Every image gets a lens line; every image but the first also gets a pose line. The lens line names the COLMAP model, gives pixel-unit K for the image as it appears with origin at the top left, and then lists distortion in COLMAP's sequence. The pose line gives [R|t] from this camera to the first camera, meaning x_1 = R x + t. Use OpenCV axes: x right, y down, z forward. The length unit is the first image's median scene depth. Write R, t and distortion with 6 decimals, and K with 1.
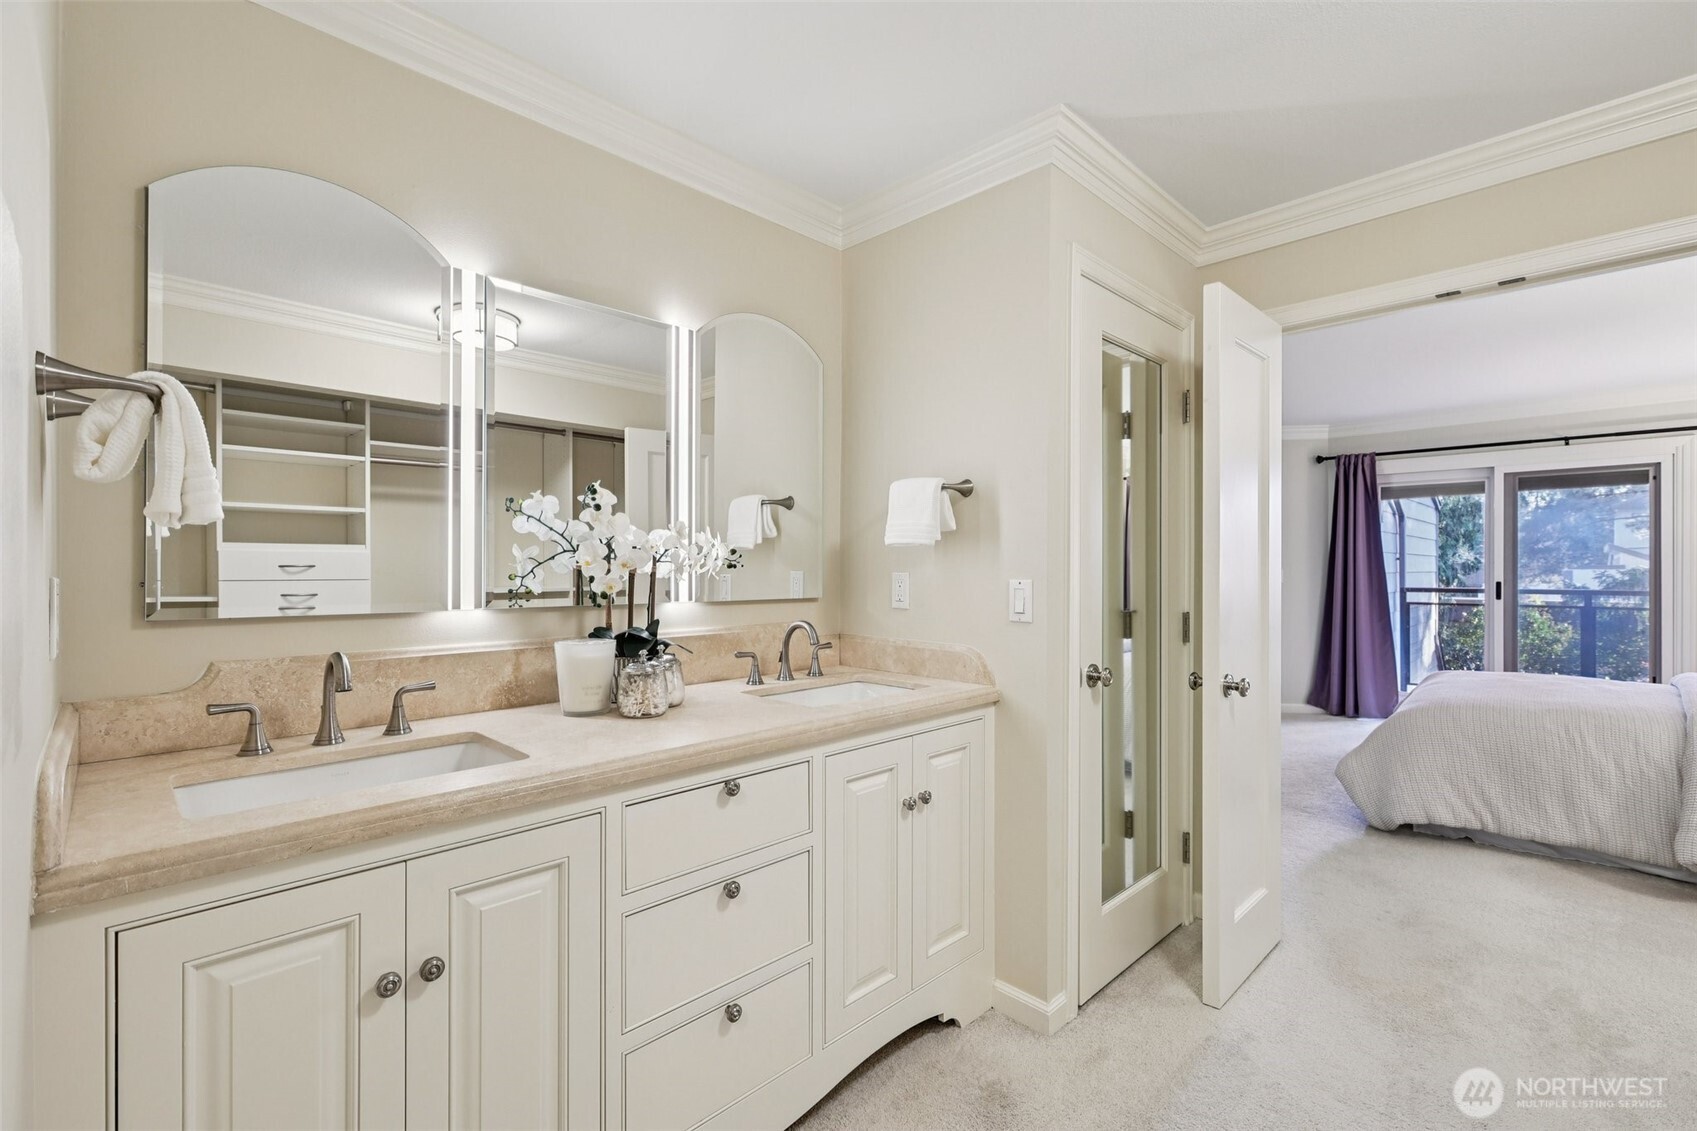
lens RADIAL K [[747.5, 0, 851.7], [0, 747.5, 568.3], [0, 0, 1]] dist [0.000383, 0.000867]
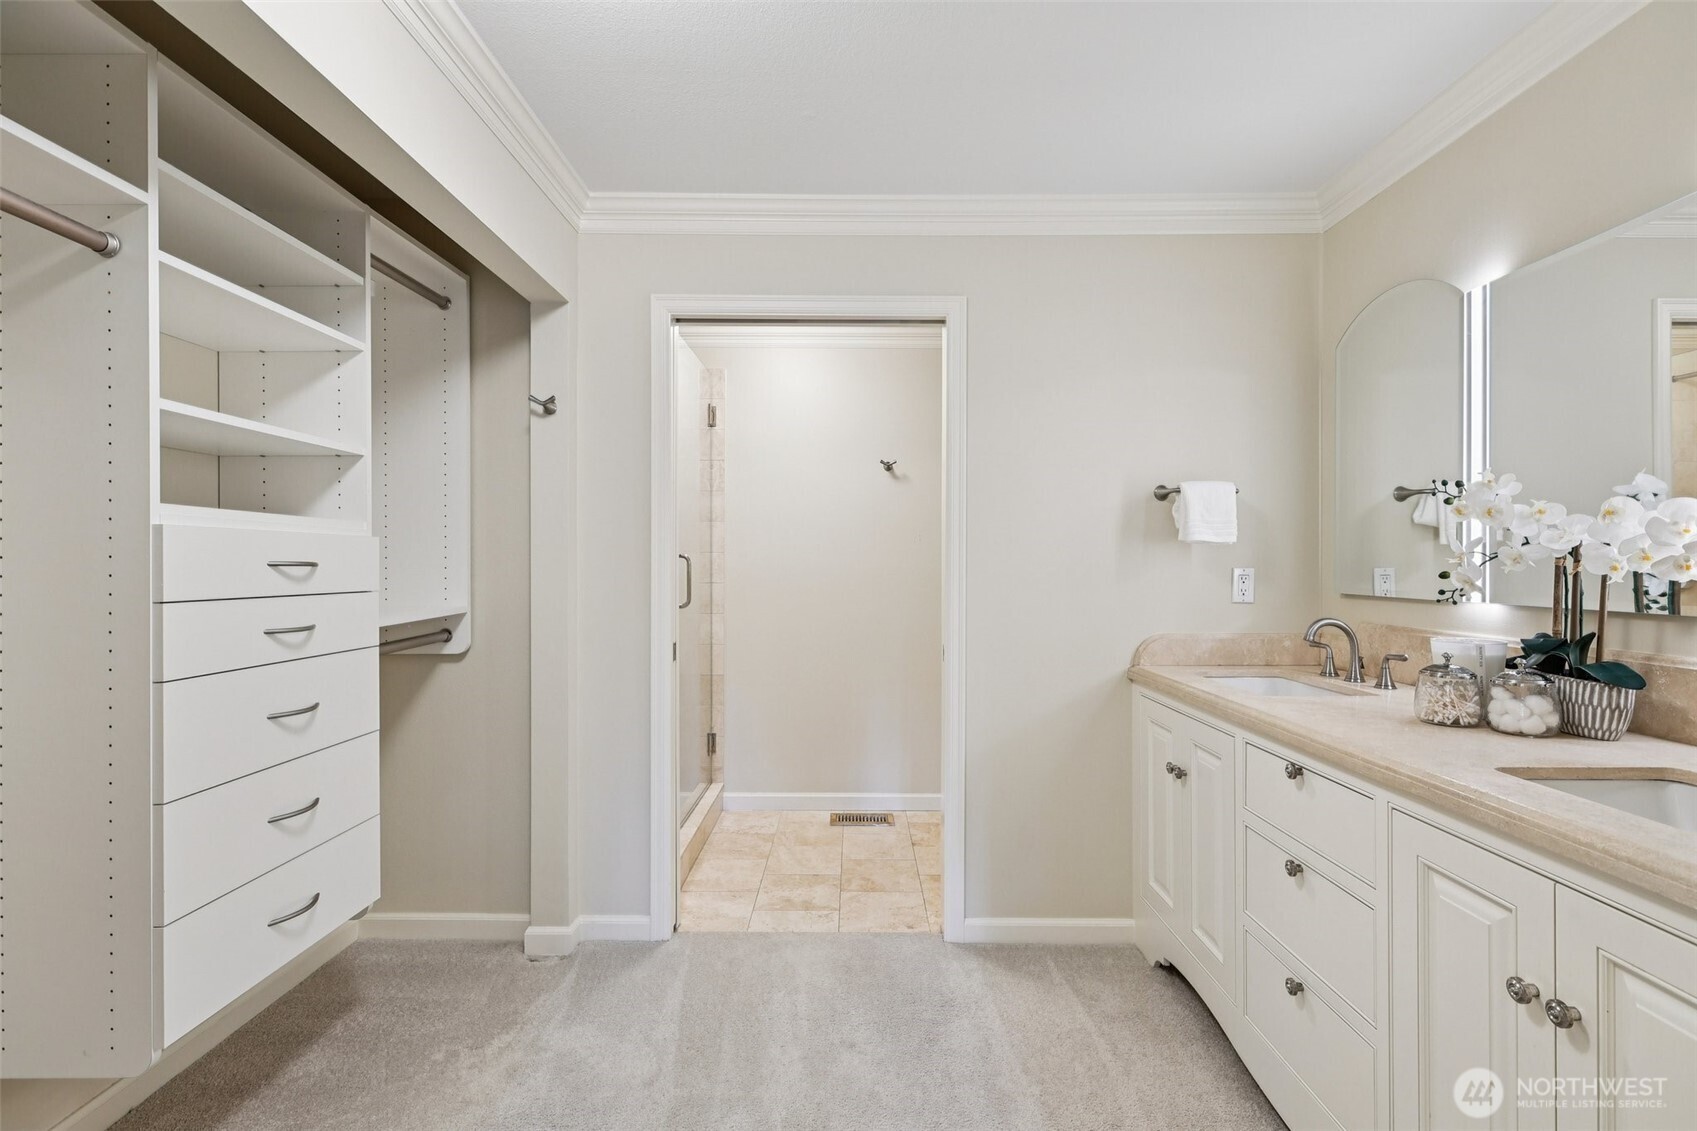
lens RADIAL K [[747.5, 0, 851.7], [0, 747.5, 568.3], [0, 0, 1]] dist [0.000383, 0.000867]
pose [[-0.711833, -0.002329, -0.702345, 0.288358], [-0.004902, 0.999987, 0.001652, 0.002695], [0.702331, 0.004619, -0.711835, 0.370689]]
